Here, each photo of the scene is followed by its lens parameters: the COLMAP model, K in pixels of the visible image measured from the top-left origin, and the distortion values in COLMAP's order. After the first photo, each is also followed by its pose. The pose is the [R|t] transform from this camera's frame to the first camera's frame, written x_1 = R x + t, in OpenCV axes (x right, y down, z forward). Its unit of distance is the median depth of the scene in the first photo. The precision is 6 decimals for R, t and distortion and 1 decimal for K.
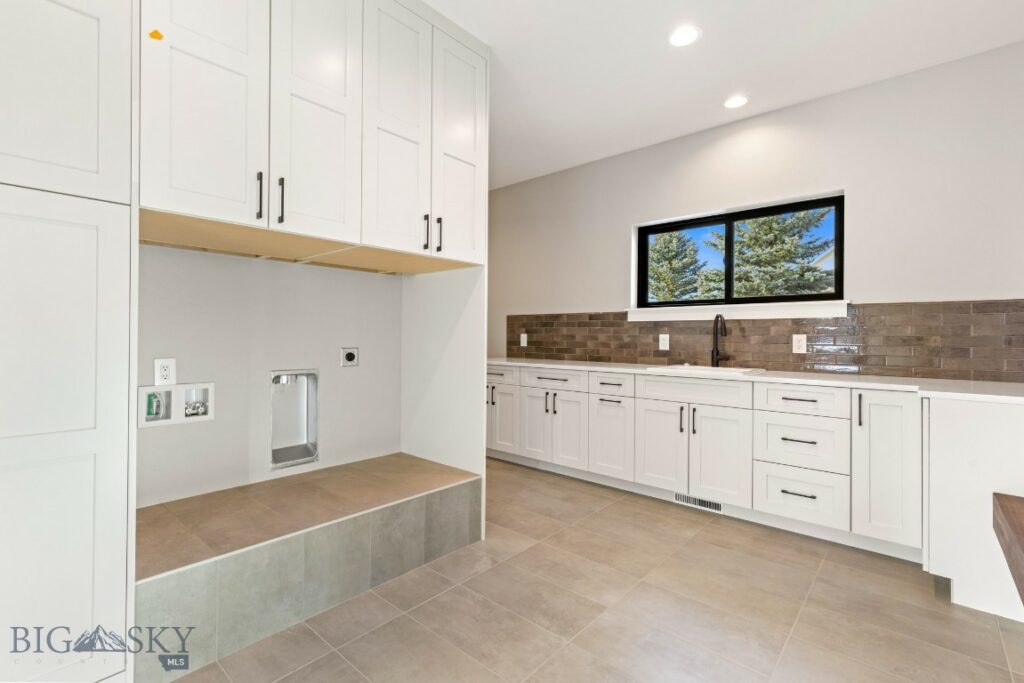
lens RADIAL K [[479.3, 0, 512.0], [0, 479.3, 341.5], [0, 0, 1]] dist [0.001567, 0.000105]
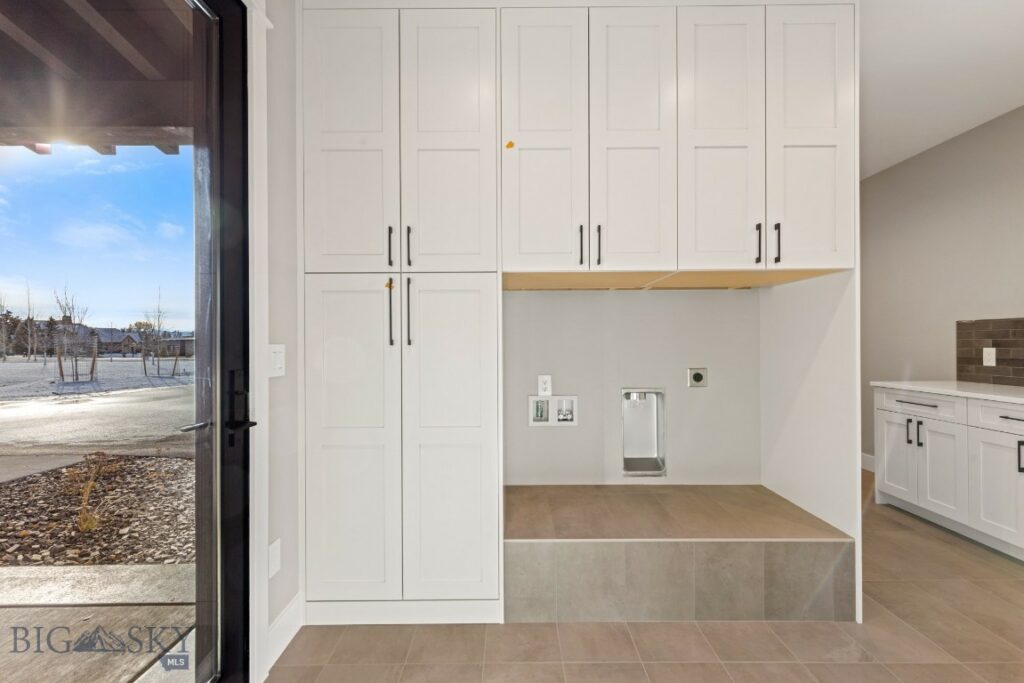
lens RADIAL K [[479.3, 0, 512.0], [0, 479.3, 341.5], [0, 0, 1]] dist [0.001567, 0.000105]
pose [[0.637269, -0.007563, -0.770604, 0.204275], [0.006951, 0.999968, -0.004065, -0.046048], [0.770610, -0.002766, 0.637301, 0.084324]]
